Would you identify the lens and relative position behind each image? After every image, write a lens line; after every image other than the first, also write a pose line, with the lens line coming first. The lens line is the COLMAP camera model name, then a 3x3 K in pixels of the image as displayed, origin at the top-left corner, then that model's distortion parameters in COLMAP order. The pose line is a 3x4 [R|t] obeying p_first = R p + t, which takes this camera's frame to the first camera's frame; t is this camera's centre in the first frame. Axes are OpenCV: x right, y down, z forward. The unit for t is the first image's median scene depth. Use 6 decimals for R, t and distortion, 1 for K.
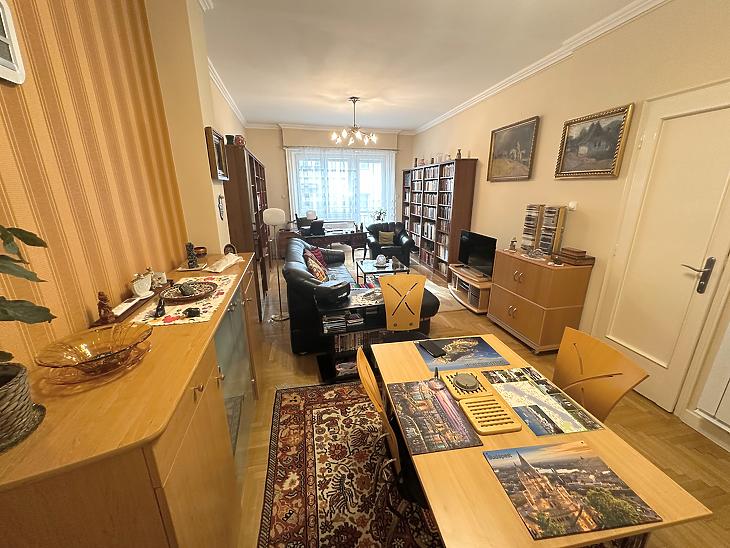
lens RADIAL K [[291.6, 0, 365.0], [0, 291.6, 274.0], [0, 0, 1]] dist [-0.003936, 0.000547]
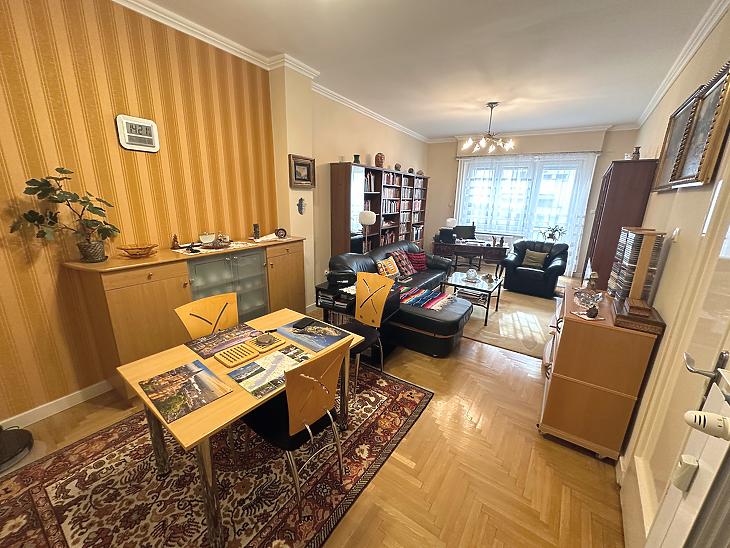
lens RADIAL K [[291.6, 0, 365.0], [0, 291.6, 274.0], [0, 0, 1]] dist [-0.003936, 0.000547]
pose [[0.692889, 0.208397, -0.690272, 0.698575], [-0.228760, 0.971400, 0.063643, -0.048732], [0.683794, 0.113809, 0.720745, 0.151309]]
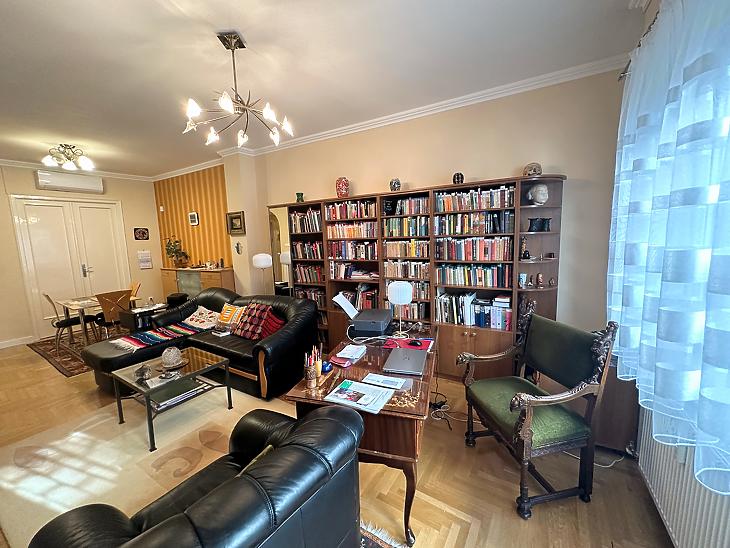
lens RADIAL K [[290.0, 0, 365.4], [0, 290.0, 271.9], [0, 0, 1]] dist [-0.000098, 0.000218]
pose [[-0.688683, 0.097730, -0.718446, 0.280029], [-0.176746, 0.938355, 0.297069, -0.681606], [0.703190, 0.331569, -0.628956, 2.428068]]
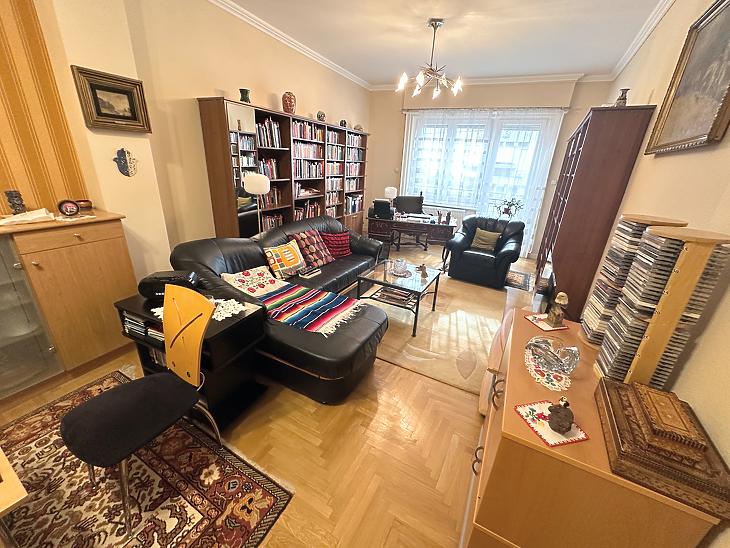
lens RADIAL K [[291.6, 0, 365.0], [0, 291.6, 274.0], [0, 0, 1]] dist [-0.003936, 0.000547]
pose [[0.765612, 0.274230, -0.581924, 0.603497], [-0.235703, 0.961263, 0.142889, -0.166209], [0.598567, 0.027764, 0.800592, 0.607909]]
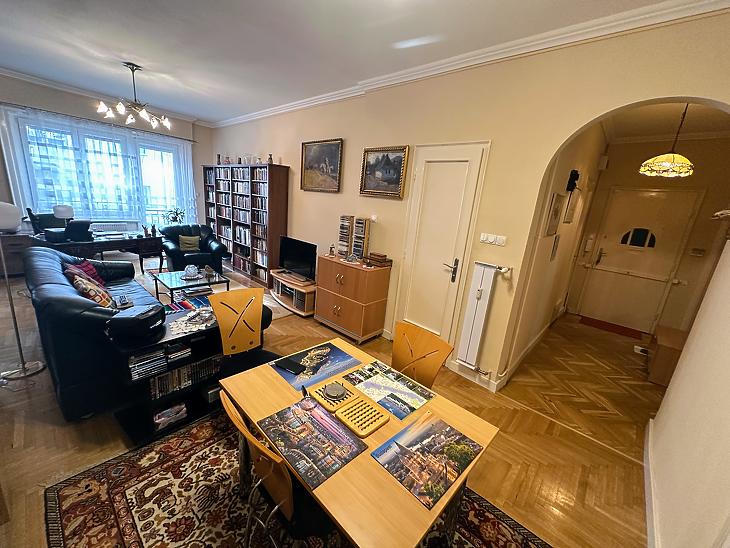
lens RADIAL K [[291.6, 0, 365.0], [0, 291.6, 274.0], [0, 0, 1]] dist [-0.003936, 0.000547]
pose [[0.797547, -0.072851, 0.598841, -0.073630], [0.076257, 0.996893, 0.019715, -0.027558], [-0.598417, 0.029942, 0.800625, 0.042768]]
